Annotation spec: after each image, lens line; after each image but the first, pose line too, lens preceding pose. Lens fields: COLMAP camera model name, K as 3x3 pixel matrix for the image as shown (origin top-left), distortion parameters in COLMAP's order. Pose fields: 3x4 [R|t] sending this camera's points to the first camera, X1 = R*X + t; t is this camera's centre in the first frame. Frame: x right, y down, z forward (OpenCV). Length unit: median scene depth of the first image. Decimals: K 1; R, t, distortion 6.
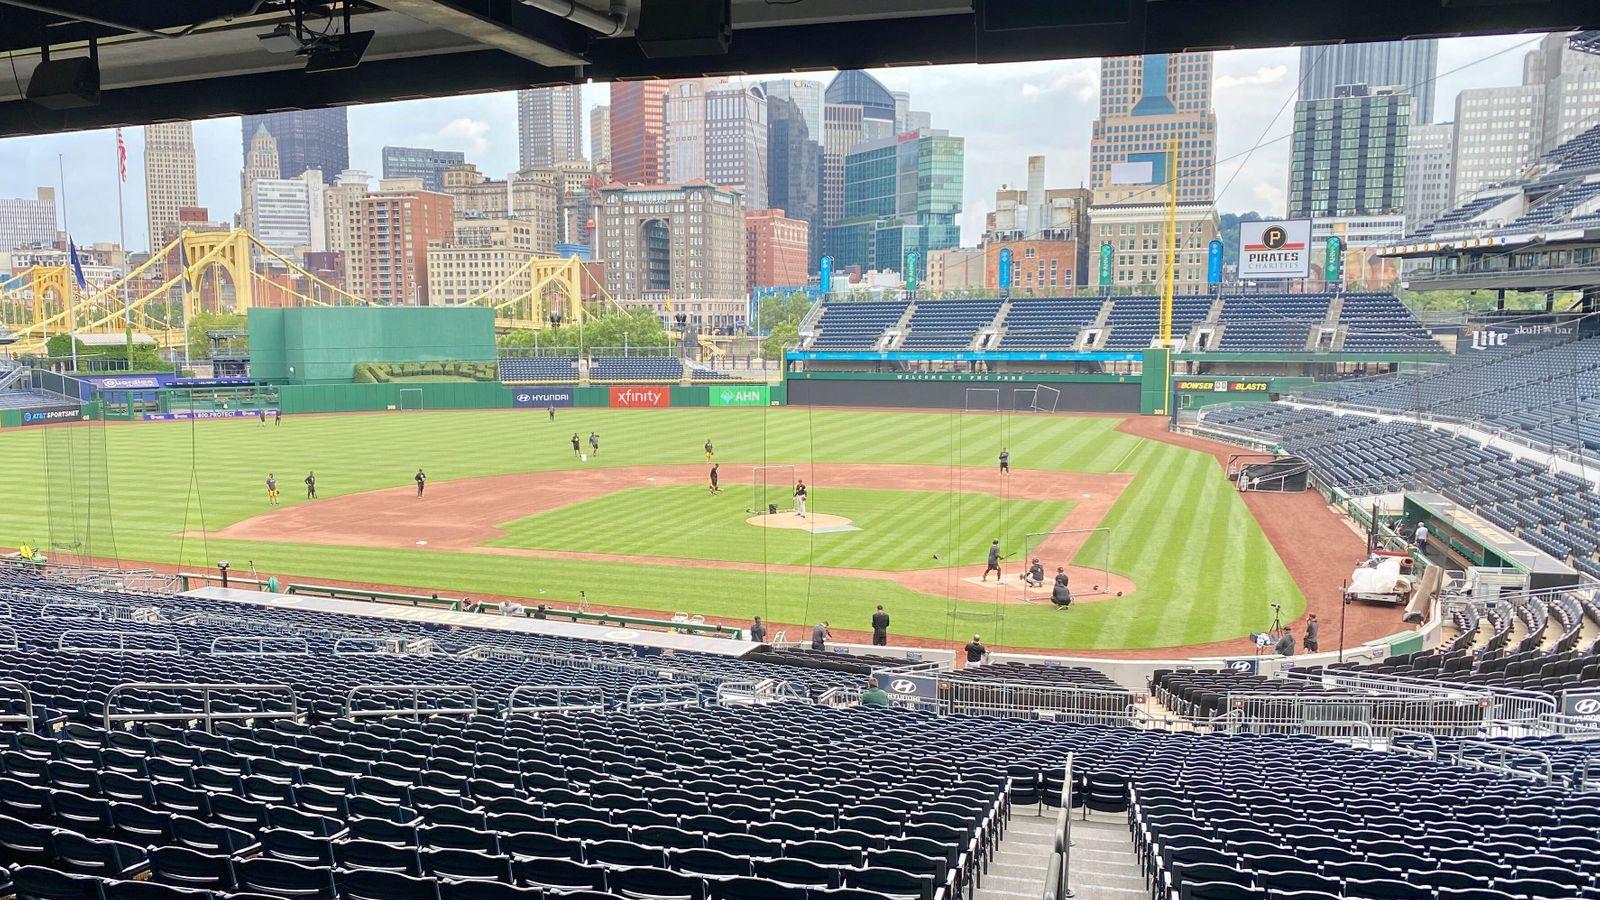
lens RADIAL K [[1407.8, 0, 701.1], [0, 1407.8, 514.5], [0, 0, 1]] dist [0.089863, -0.173991]
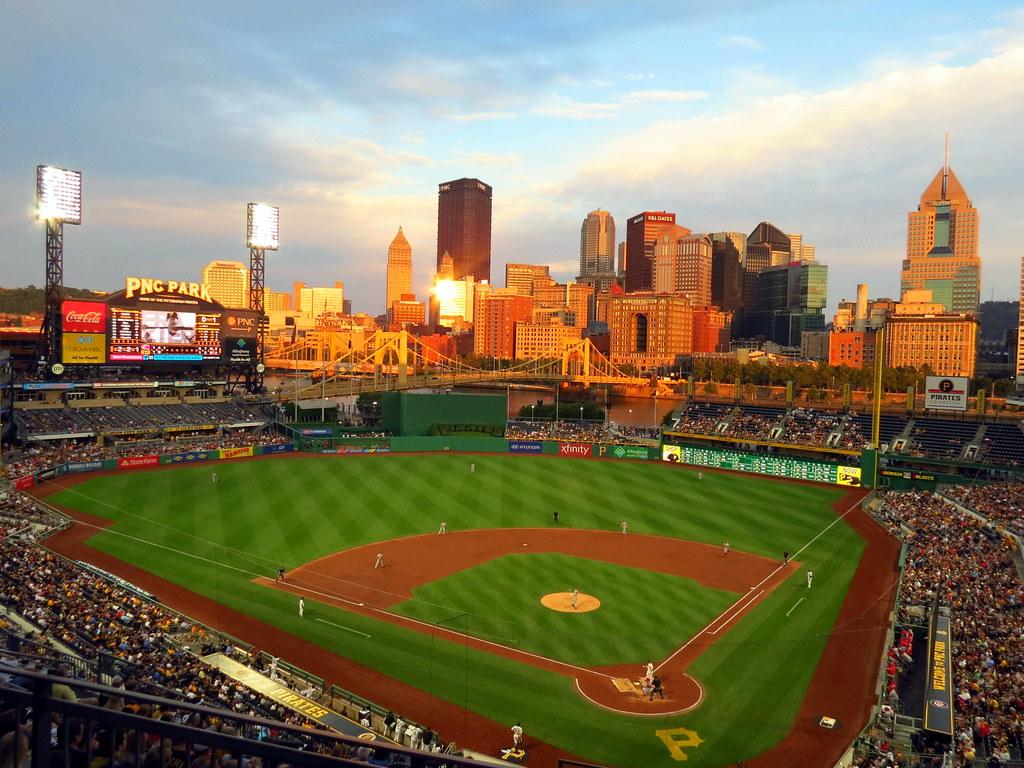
lens RADIAL K [[789.1, 0, 512.4], [0, 789.1, 373.8], [0, 0, 1]] dist [-0.030305, 0.002327]
pose [[0.975514, 0.042754, -0.215743, 0.027578], [-0.064486, 0.993414, -0.094715, -0.024477], [0.210273, 0.106308, 0.971846, -0.003616]]
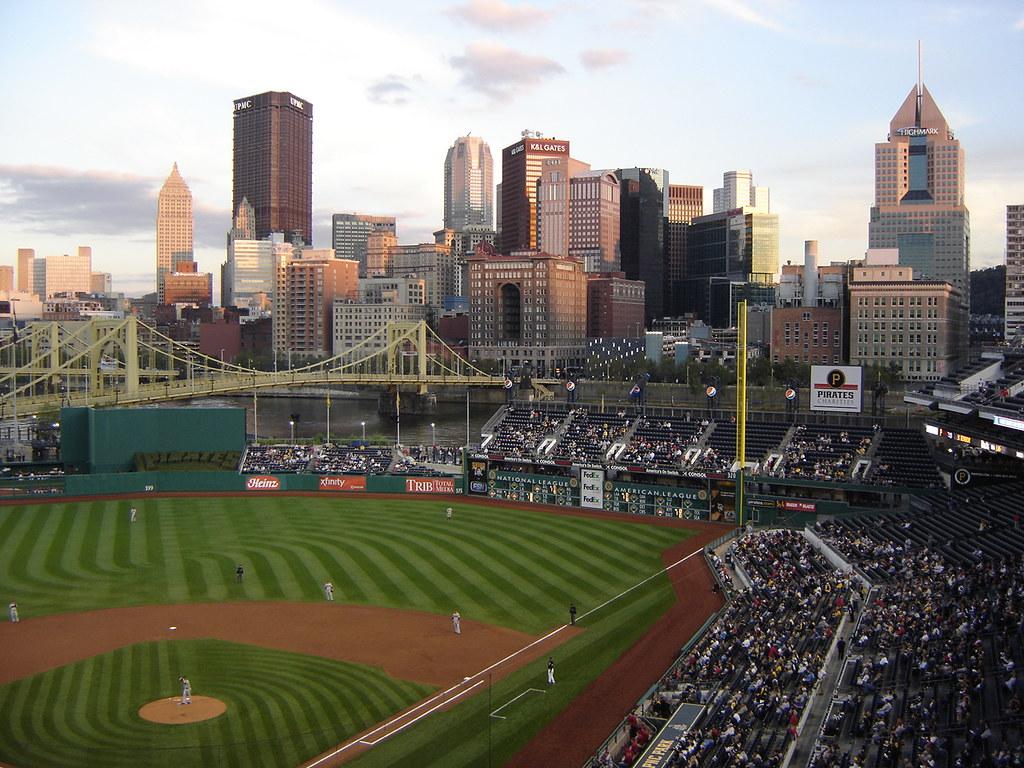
lens RADIAL K [[1148.0, 0, 535.6], [0, 1148.0, 383.6], [0, 0, 1]] dist [-0.156042, 0.035464]
pose [[0.997377, 0.016487, -0.070485, 0.059461], [-0.022964, 0.995487, -0.092083, -0.026270], [0.068649, 0.093460, 0.993254, 0.003768]]
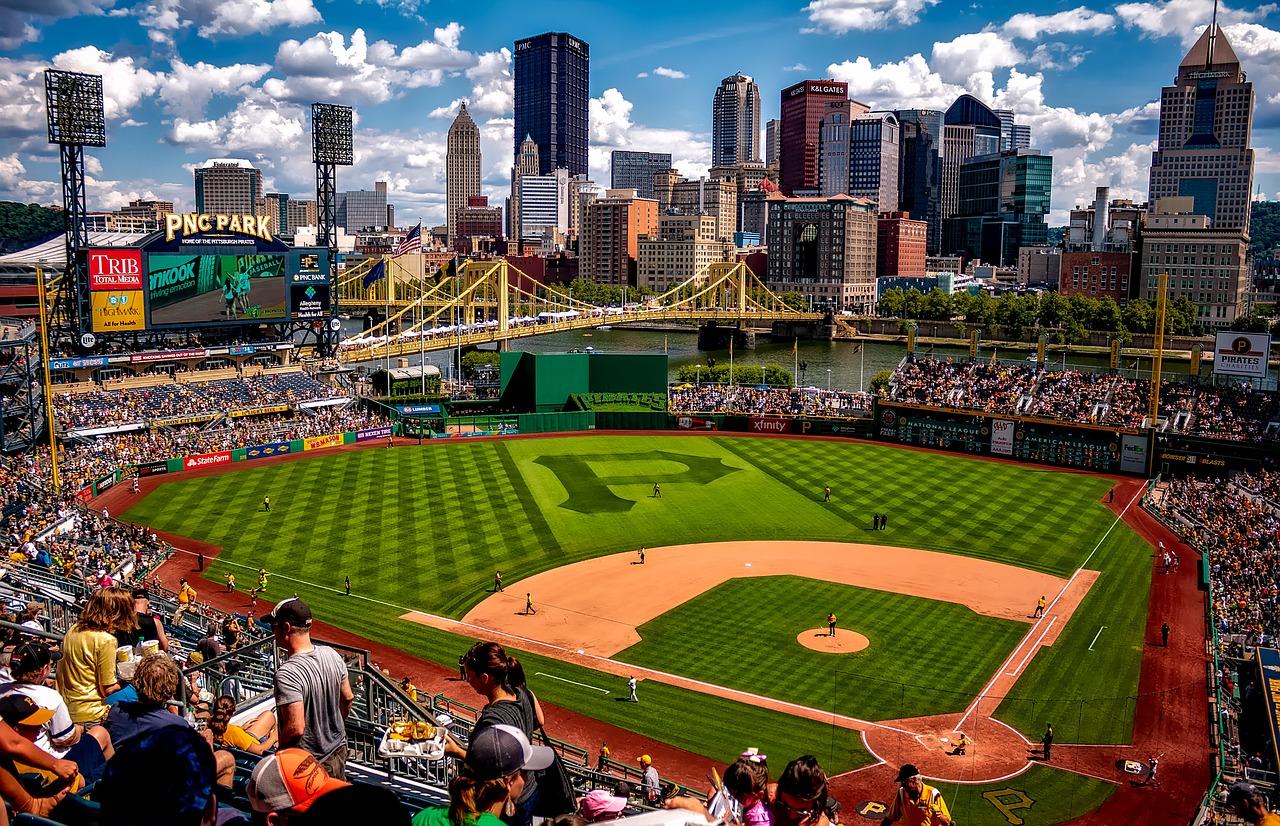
lens RADIAL K [[1085.8, 0, 637.1], [0, 1085.8, 438.4], [0, 0, 1]] dist [-0.181586, 0.172361]
pose [[0.980997, 0.050527, -0.187326, 0.009372], [-0.045268, 0.998454, 0.032249, -0.031450], [0.188666, -0.023157, 0.981768, -0.018585]]
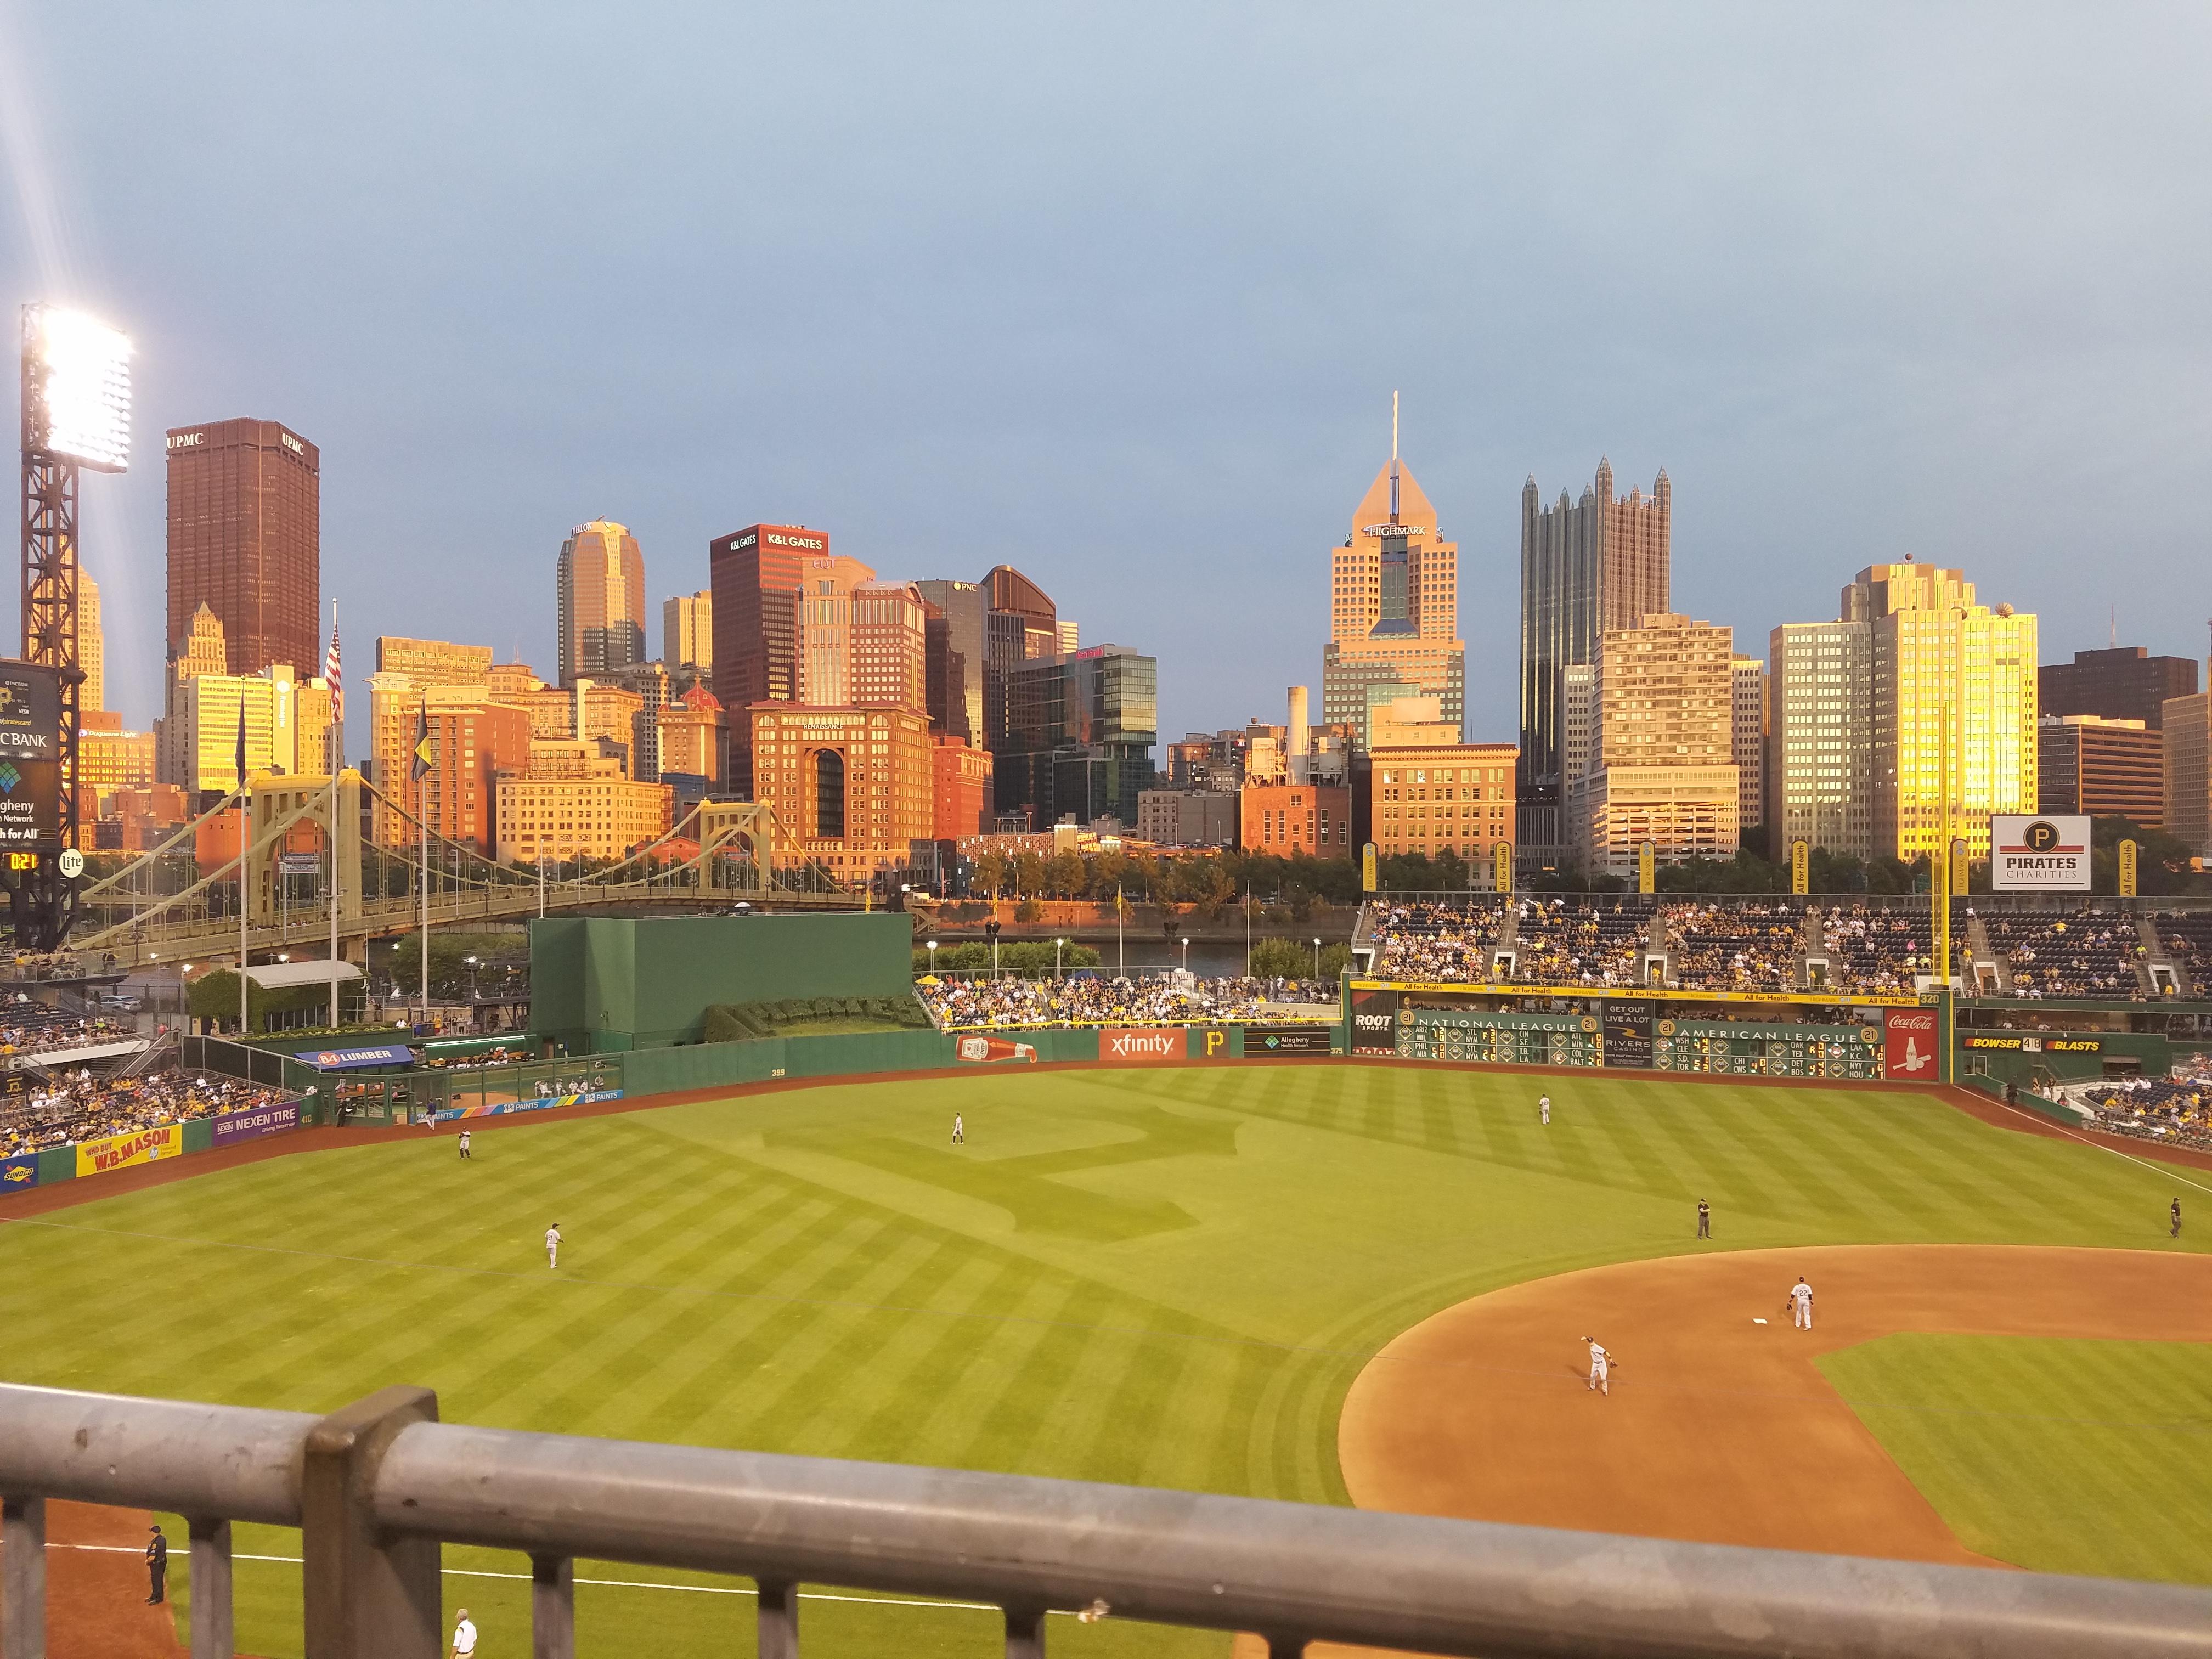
lens RADIAL K [[1699.4, 0, 1119.2], [0, 1699.4, 857.8], [0, 0, 1]] dist [0.237456, -0.466166]
pose [[0.975961, 0.007172, 0.217825, -0.073545], [0.022302, 0.990925, -0.132553, -0.020387], [-0.216799, 0.134224, 0.966945, 0.061767]]
